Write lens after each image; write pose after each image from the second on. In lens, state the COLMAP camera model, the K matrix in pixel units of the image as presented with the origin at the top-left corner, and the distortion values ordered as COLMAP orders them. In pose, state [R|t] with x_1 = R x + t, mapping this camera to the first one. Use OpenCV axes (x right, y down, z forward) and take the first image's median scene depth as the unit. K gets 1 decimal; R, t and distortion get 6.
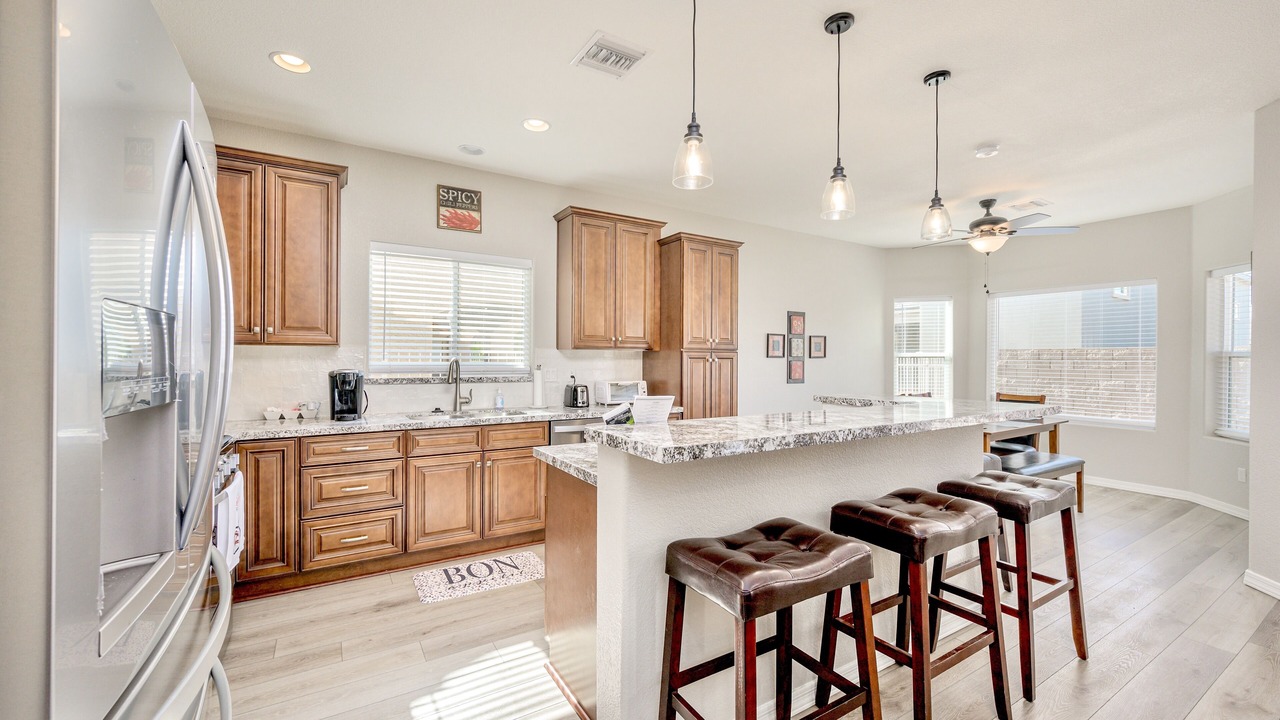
lens RADIAL K [[513.1, 0, 643.4], [0, 513.1, 358.7], [0, 0, 1]] dist [0.000938, 0.001608]
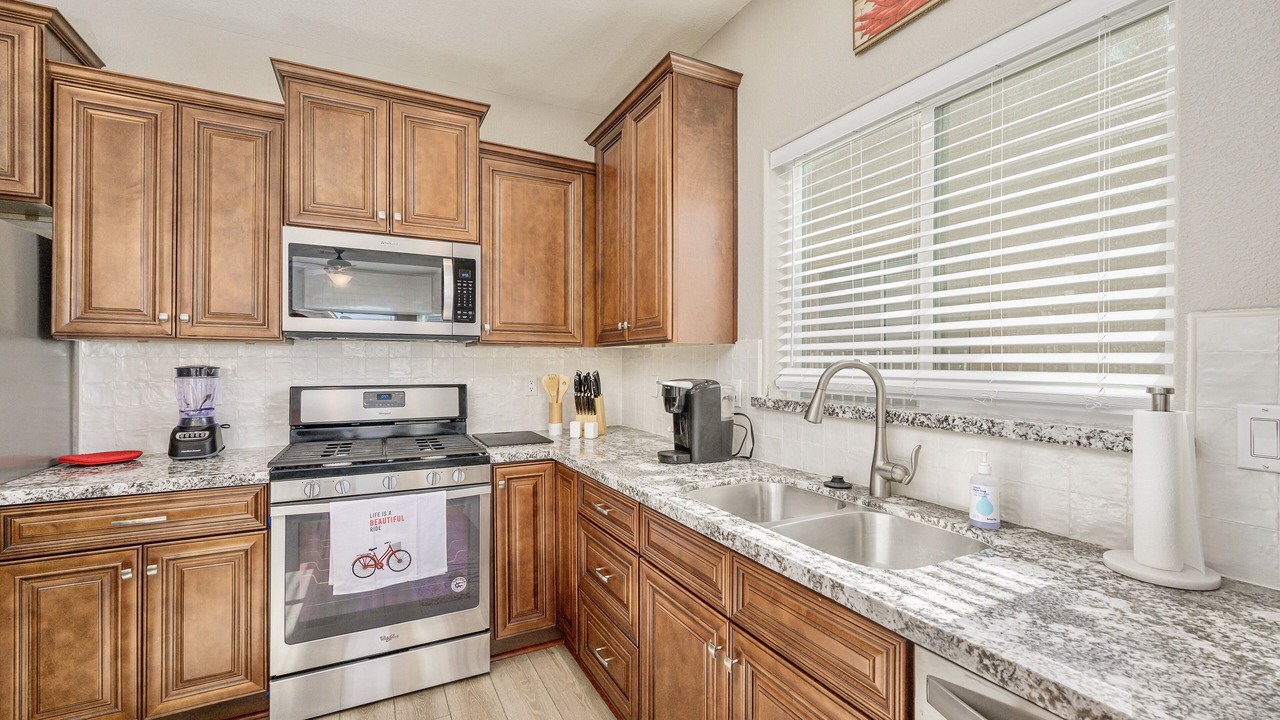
lens RADIAL K [[531.8, 0, 642.7], [0, 531.8, 363.6], [0, 0, 1]] dist [-0.001432, -0.000629]
pose [[-0.073412, -0.005159, -0.997288, 0.051160], [-0.007638, 0.999960, -0.004611, 0.004910], [0.997272, 0.007278, -0.073448, 0.829536]]
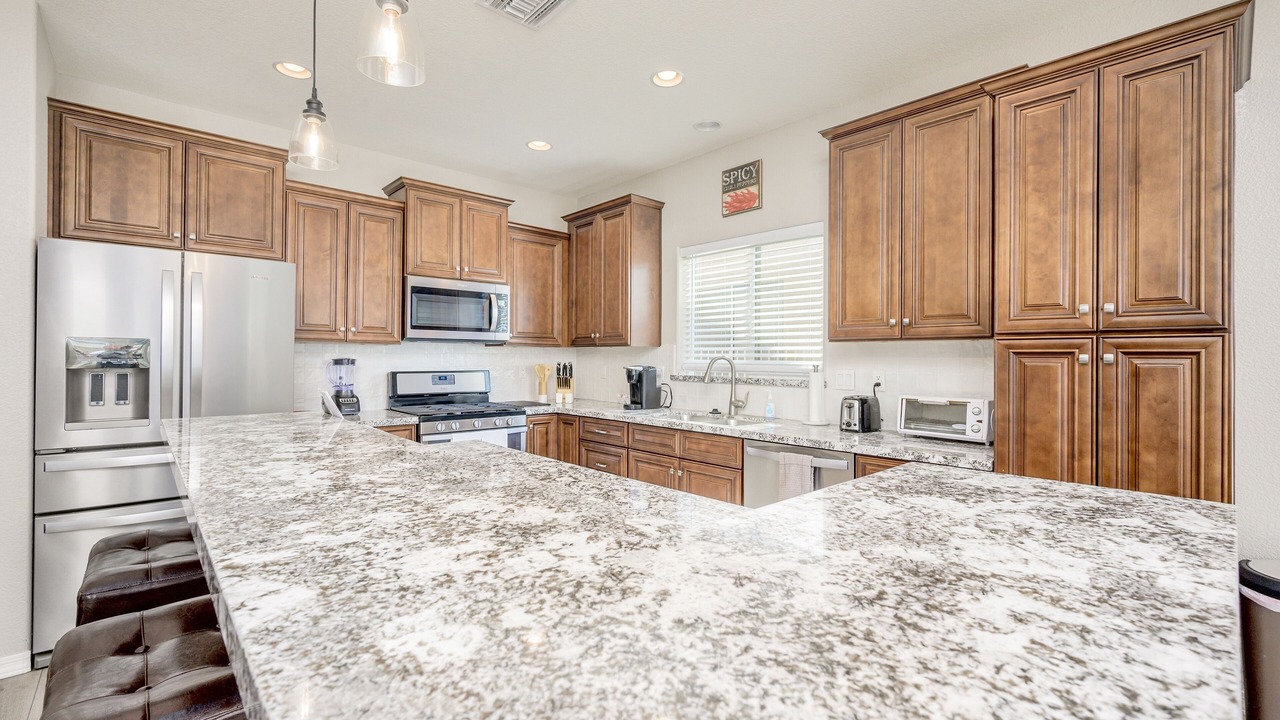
lens RADIAL K [[548.4, 0, 640.0], [0, 548.4, 359.3], [0, 0, 1]] dist [0.002548, -0.000490]
pose [[0.186268, -0.003801, -0.982492, 0.538800], [-0.008403, 0.999950, -0.005461, 0.011192], [0.982463, 0.009273, 0.186227, 0.644173]]
